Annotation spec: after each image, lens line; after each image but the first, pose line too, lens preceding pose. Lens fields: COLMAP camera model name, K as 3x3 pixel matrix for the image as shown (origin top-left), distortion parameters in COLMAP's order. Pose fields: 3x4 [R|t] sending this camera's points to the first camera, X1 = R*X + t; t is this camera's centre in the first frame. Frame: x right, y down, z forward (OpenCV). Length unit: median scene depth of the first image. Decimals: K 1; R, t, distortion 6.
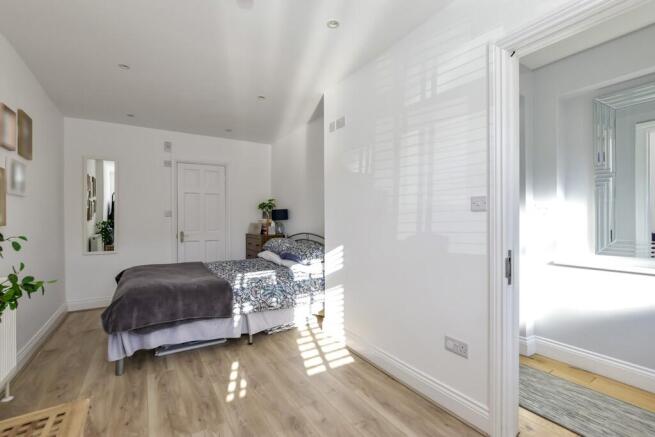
lens RADIAL K [[287.9, 0, 329.1], [0, 287.9, 217.0], [0, 0, 1]] dist [-0.001716, -0.004211]
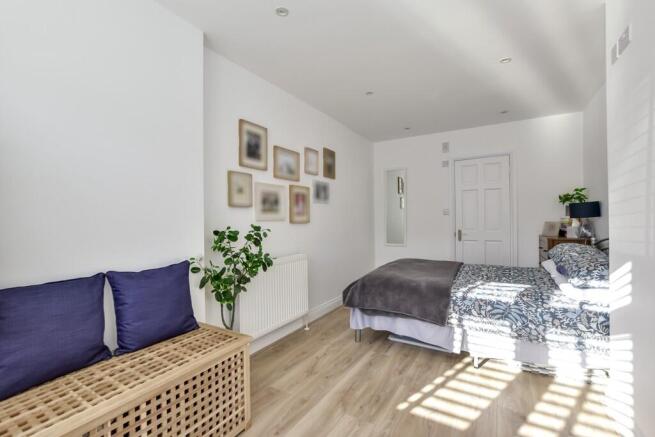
lens RADIAL K [[287.9, 0, 329.1], [0, 287.9, 217.0], [0, 0, 1]] dist [-0.001716, -0.004211]
pose [[0.462964, -0.010534, -0.886315, 0.263448], [0.015520, 0.999872, -0.003776, 0.004616], [0.886241, -0.012008, 0.463068, 0.244973]]
